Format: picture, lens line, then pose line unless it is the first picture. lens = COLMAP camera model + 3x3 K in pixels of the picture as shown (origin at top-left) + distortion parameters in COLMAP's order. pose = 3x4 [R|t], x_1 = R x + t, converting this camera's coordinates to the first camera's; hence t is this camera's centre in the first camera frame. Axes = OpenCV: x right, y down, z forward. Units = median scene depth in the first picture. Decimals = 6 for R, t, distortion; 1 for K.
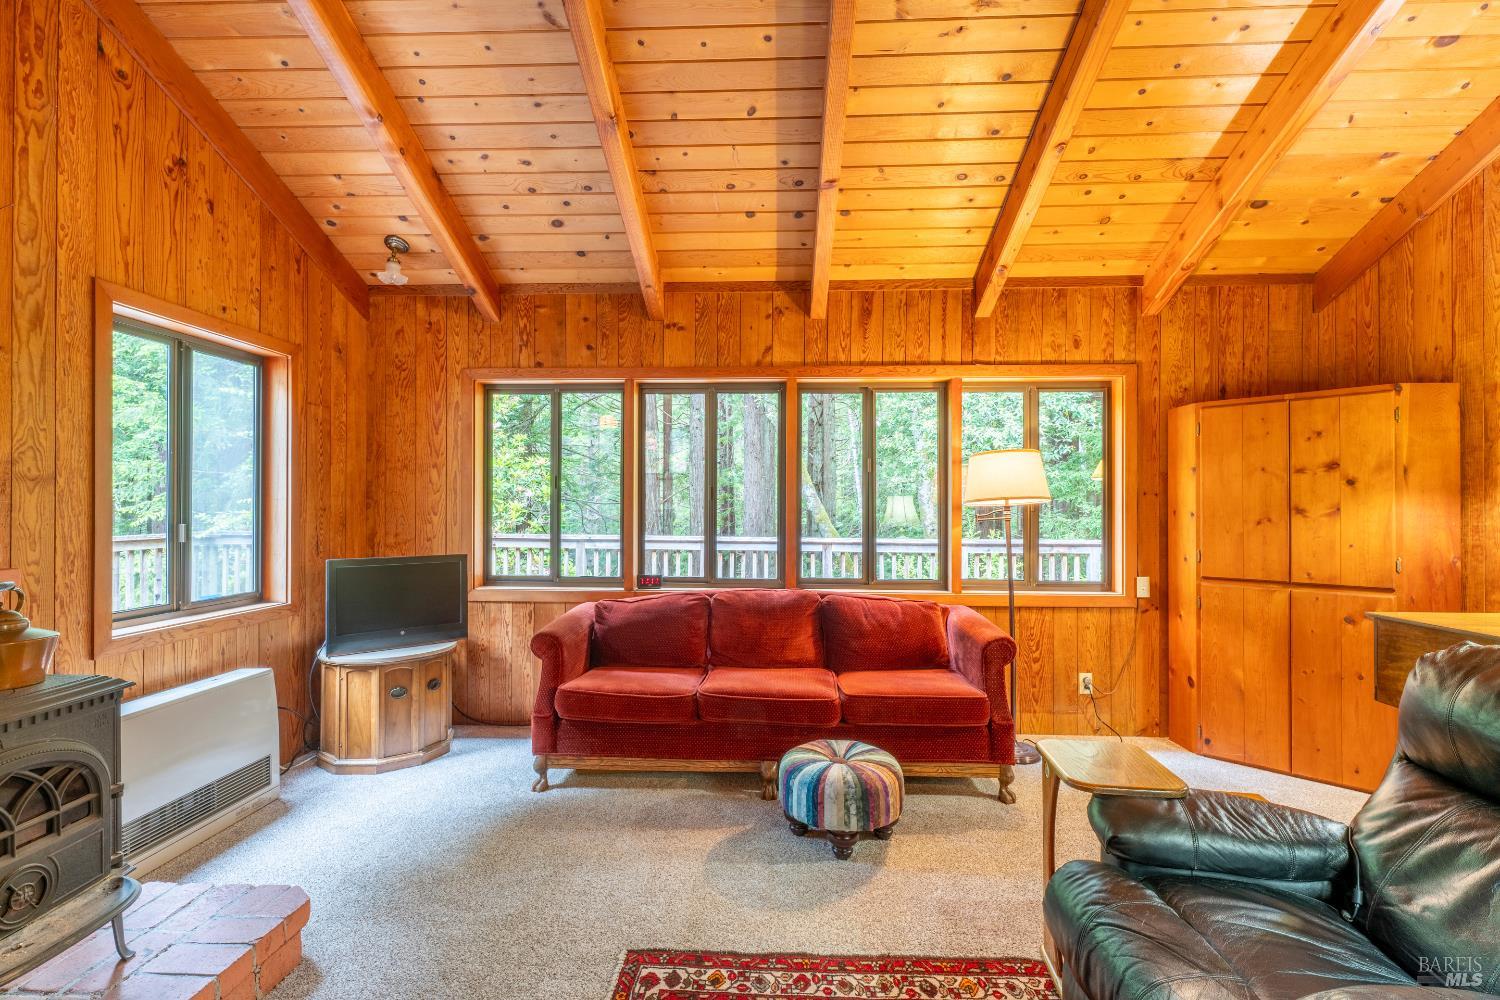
lens RADIAL K [[674.3, 0, 755.3], [0, 674.3, 505.5], [0, 0, 1]] dist [-0.004003, -0.000079]
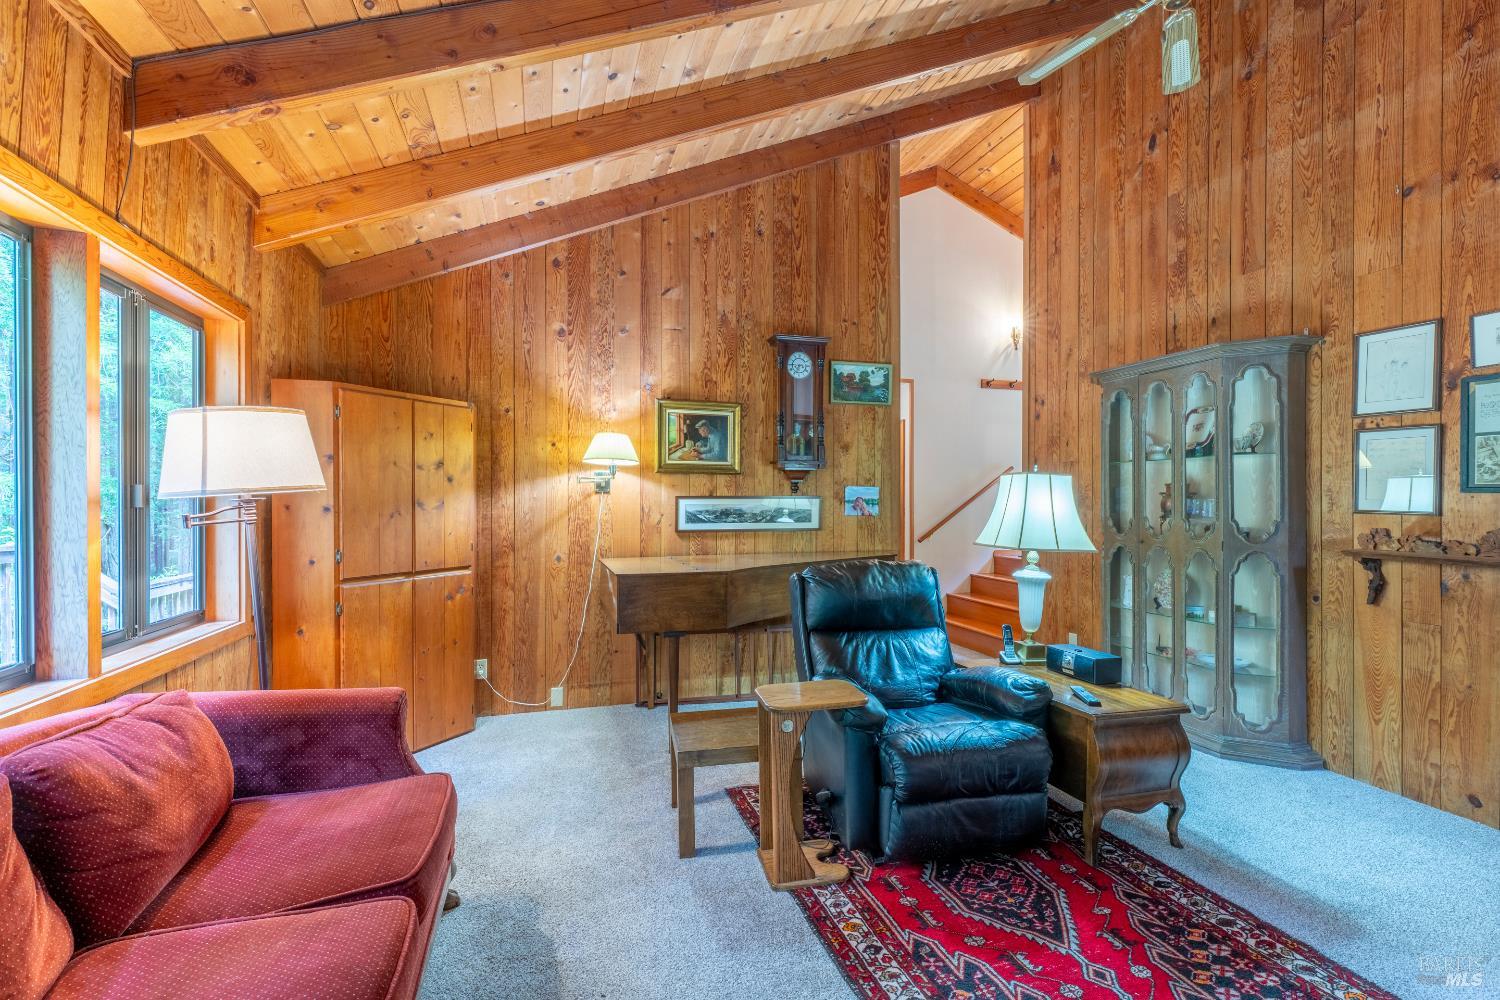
lens RADIAL K [[674.3, 0, 747.3], [0, 674.3, 499.7], [0, 0, 1]] dist [-0.004003, -0.000079]
pose [[-0.342377, -0.000121, 0.939563, -0.420404], [-0.002166, 0.999997, -0.000660, 0.000414], [-0.939560, -0.002261, -0.342376, 0.956758]]
